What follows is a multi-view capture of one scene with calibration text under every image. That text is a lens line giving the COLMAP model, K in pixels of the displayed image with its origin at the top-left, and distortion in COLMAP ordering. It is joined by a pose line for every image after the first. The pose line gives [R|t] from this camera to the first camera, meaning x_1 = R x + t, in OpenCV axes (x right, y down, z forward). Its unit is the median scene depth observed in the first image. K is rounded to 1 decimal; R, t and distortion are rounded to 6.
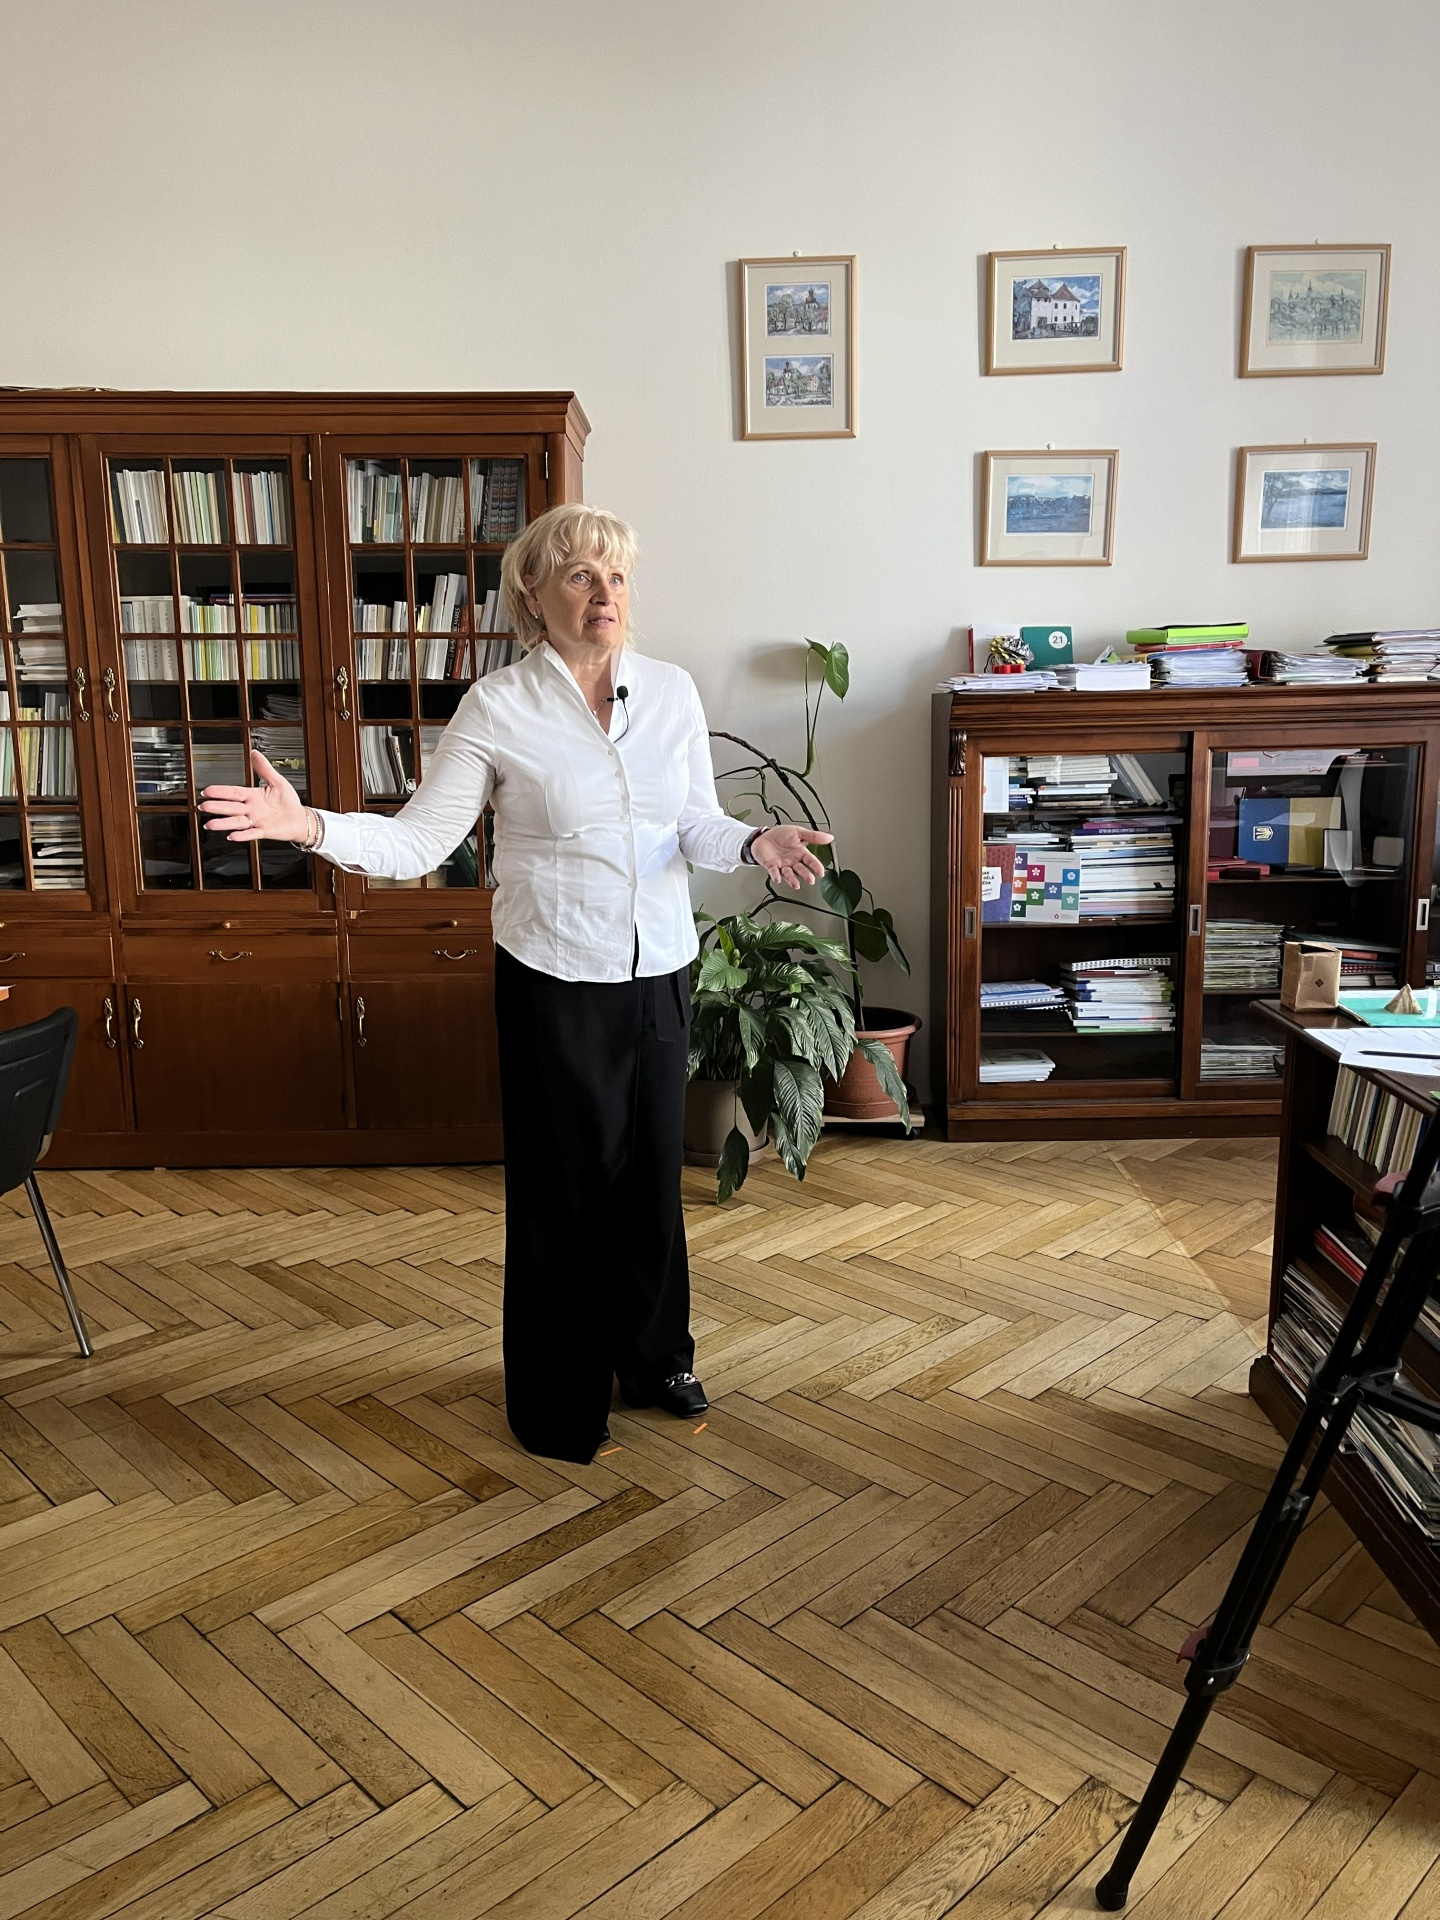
lens RADIAL K [[1457.8, 0, 720.0], [0, 1457.8, 962.0], [0, 0, 1]] dist [0.044972, -0.053325]
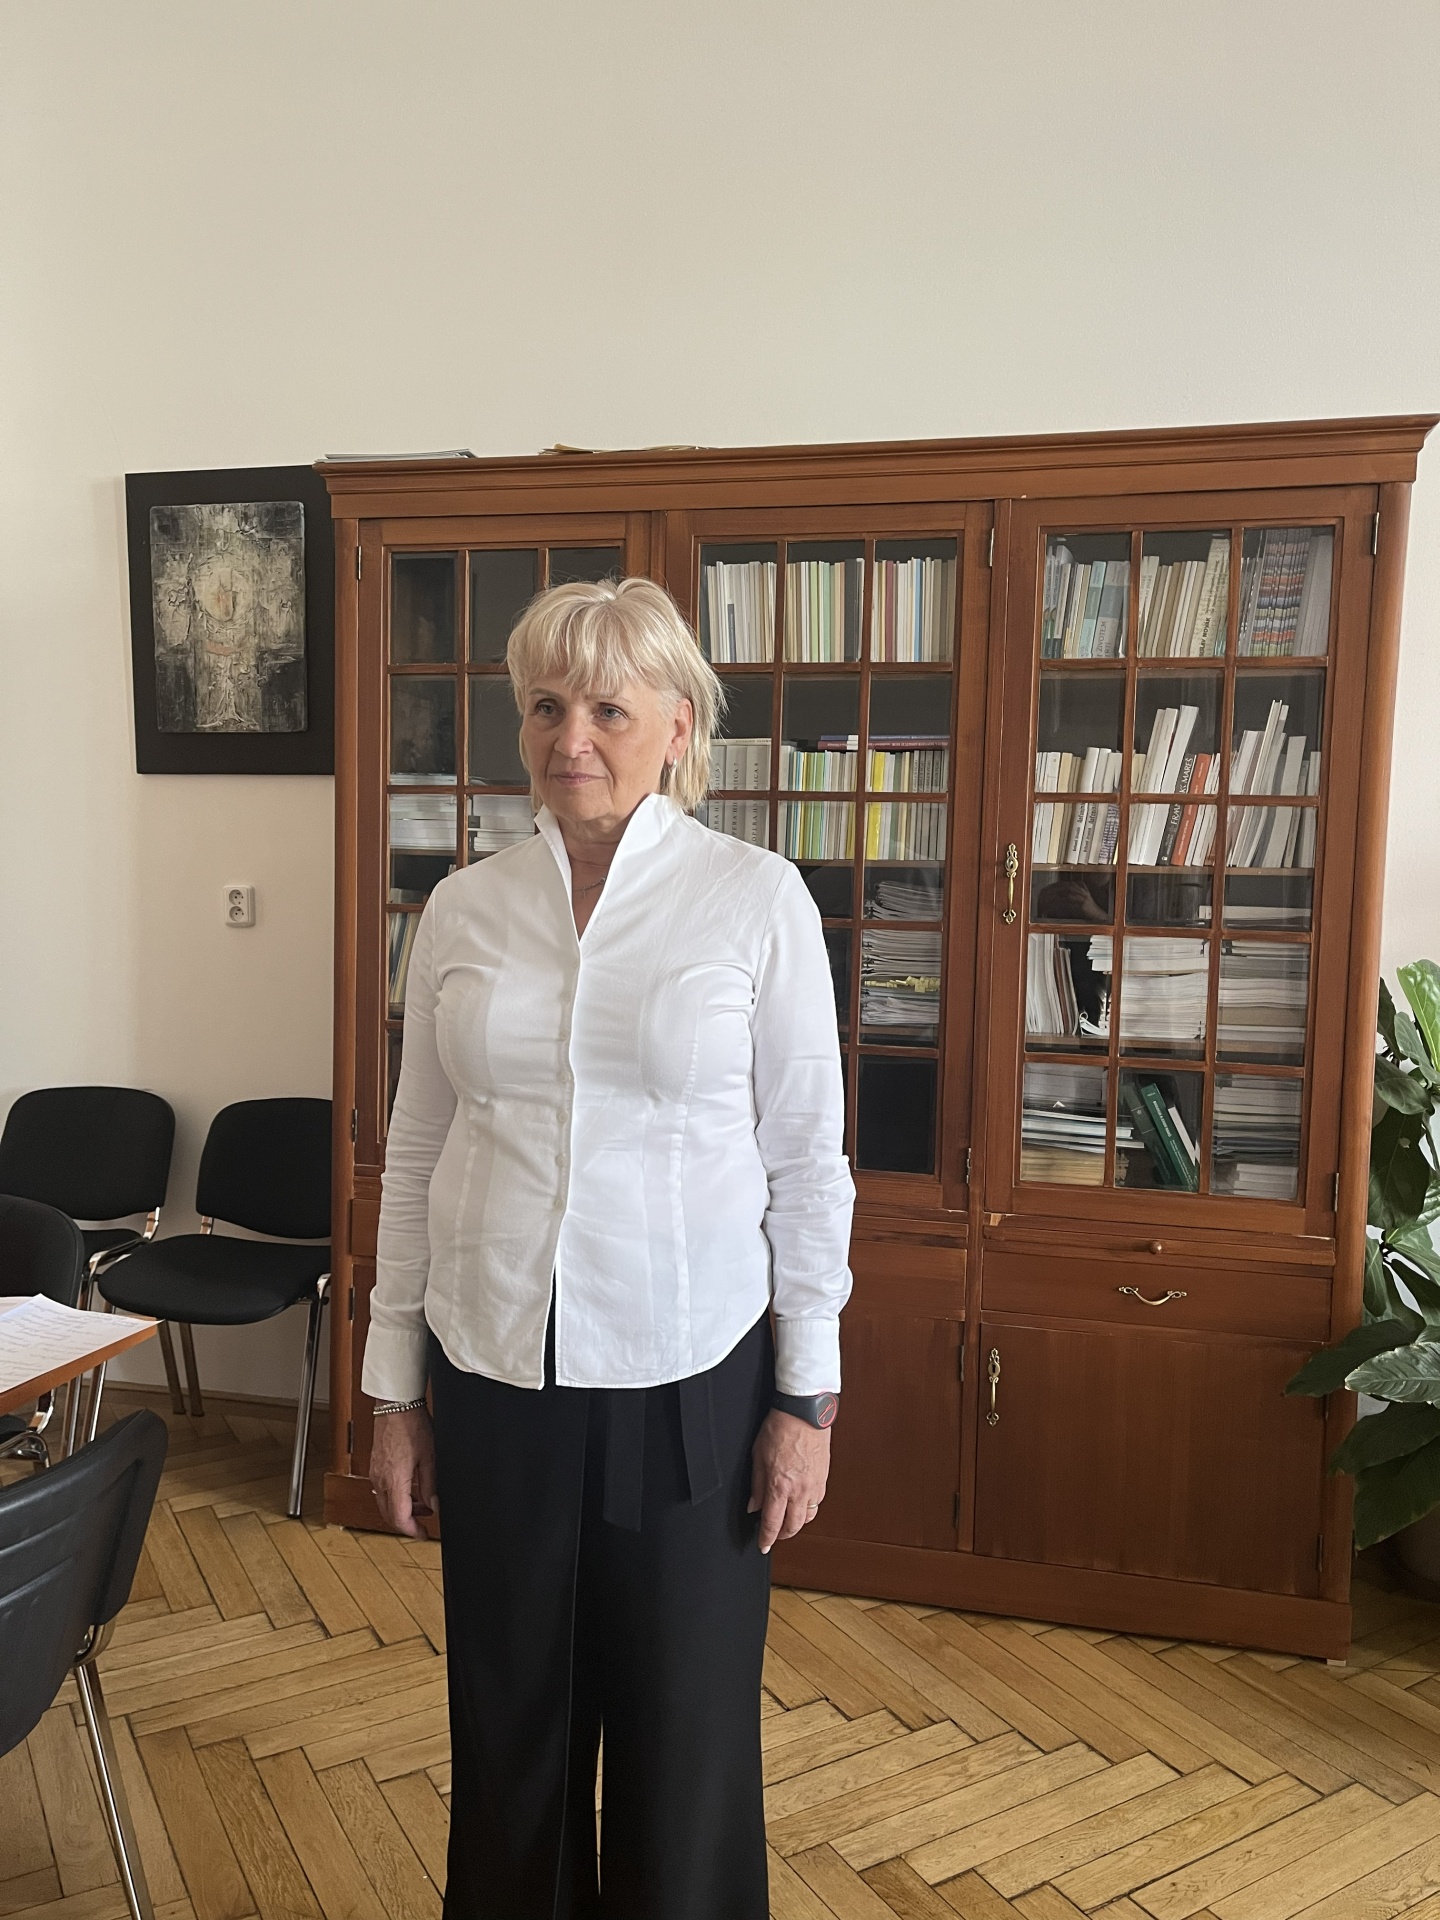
lens RADIAL K [[1457.8, 0, 724.2], [0, 1457.8, 972.0], [0, 0, 1]] dist [0.044972, -0.053325]
pose [[0.969911, 0.044860, -0.239293, -0.217631], [-0.071434, 0.992055, -0.103557, -0.065735], [0.232746, 0.117535, 0.965409, 0.335876]]
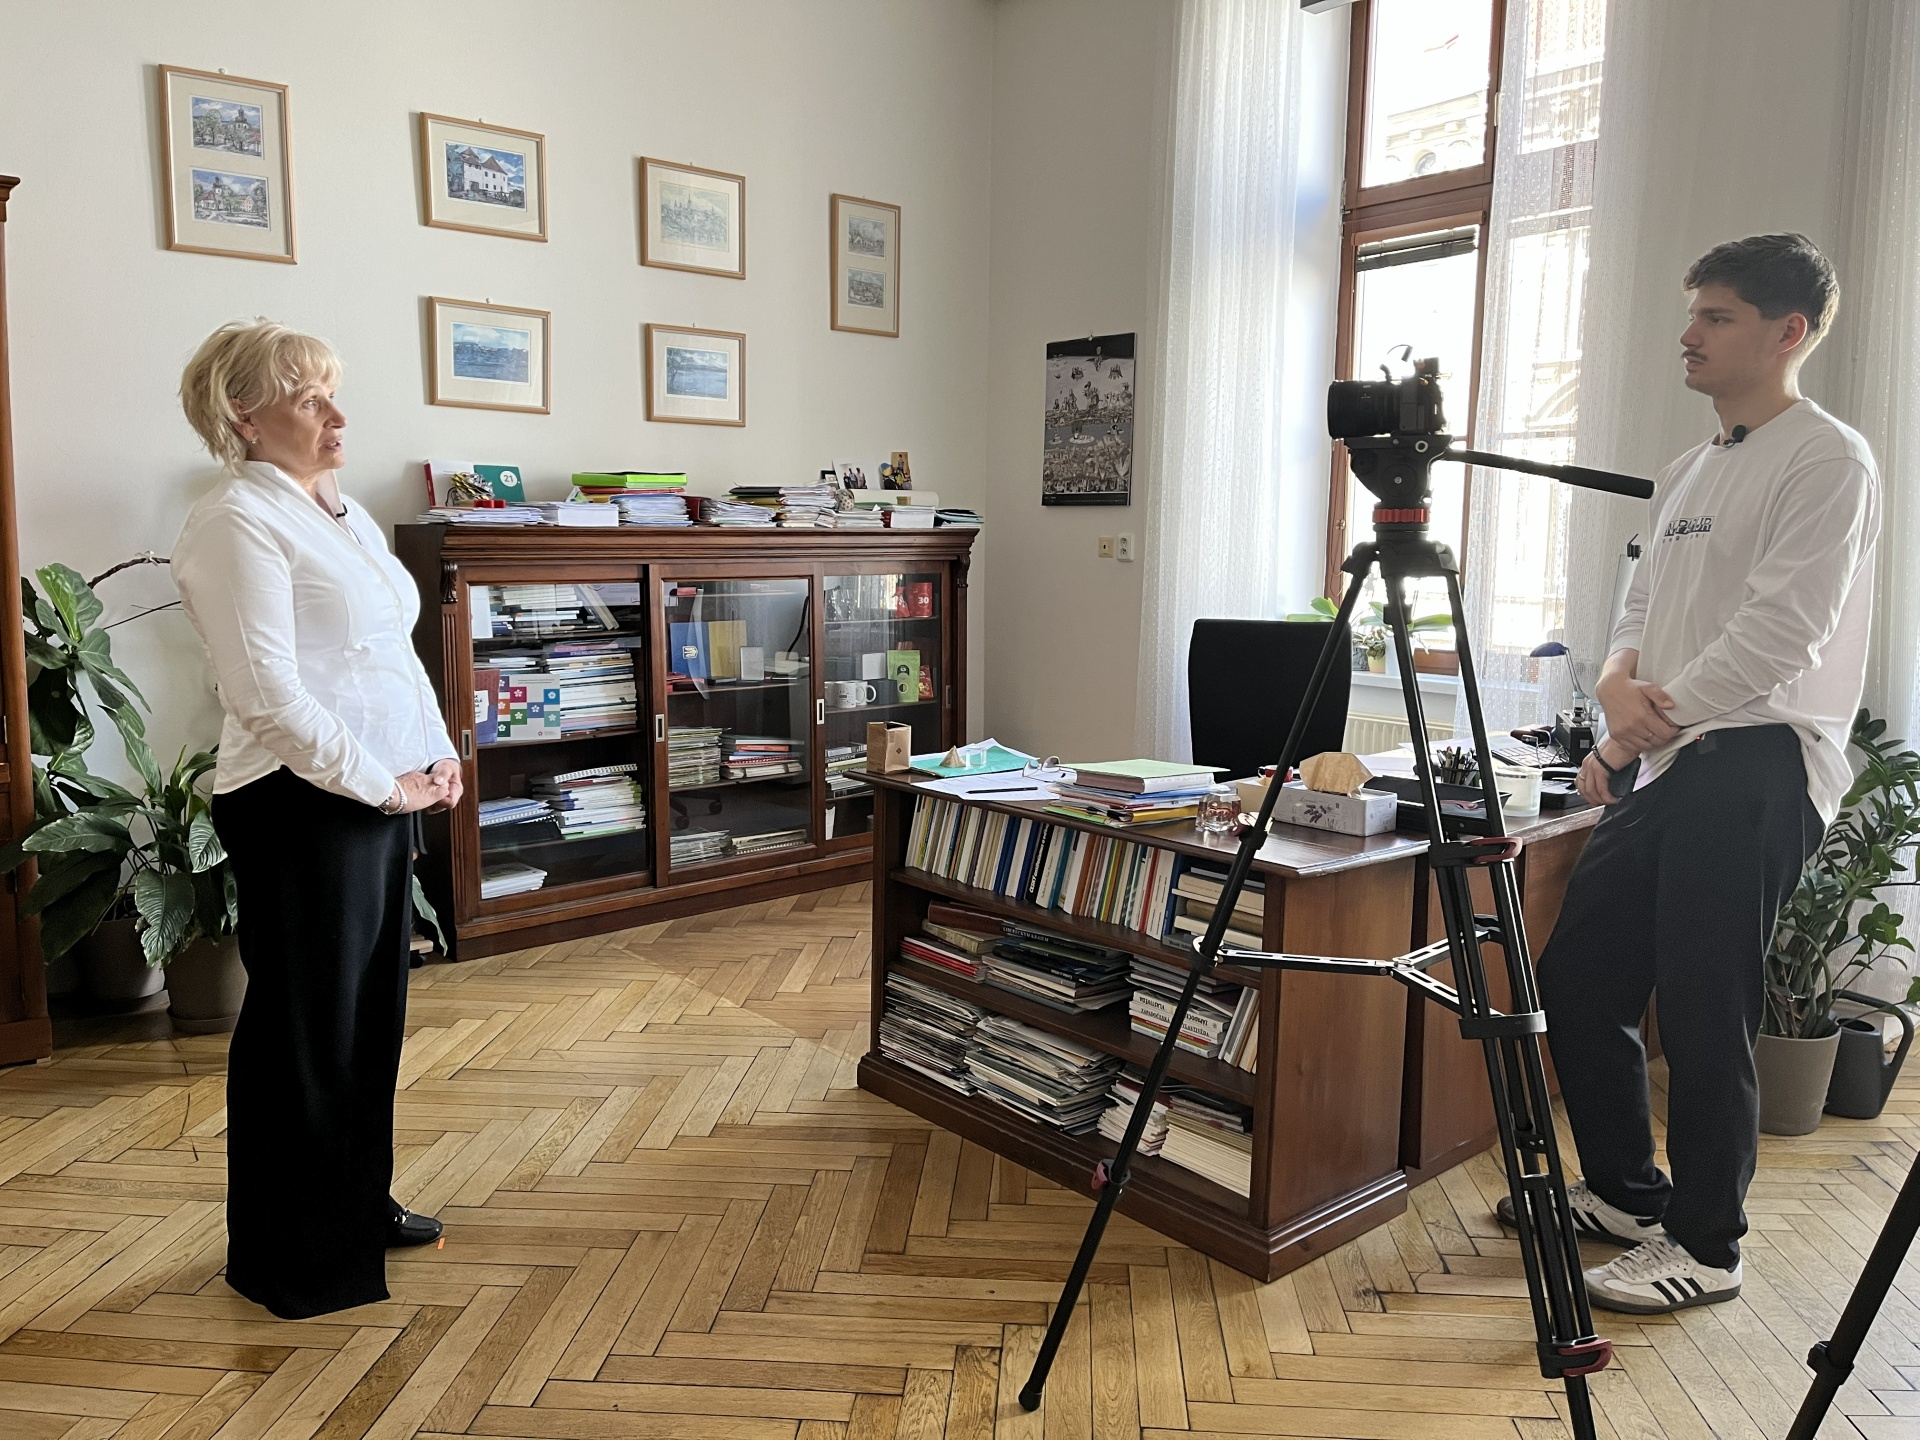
lens RADIAL K [[1457.8, 0, 977.8], [0, 1457.8, 712.9], [0, 0, 1]] dist [0.044972, -0.053325]
pose [[0.742260, -0.059381, 0.667476, -0.263074], [0.099739, 0.994761, -0.022417, 0.010378], [-0.662648, 0.083212, 0.744294, -0.015927]]
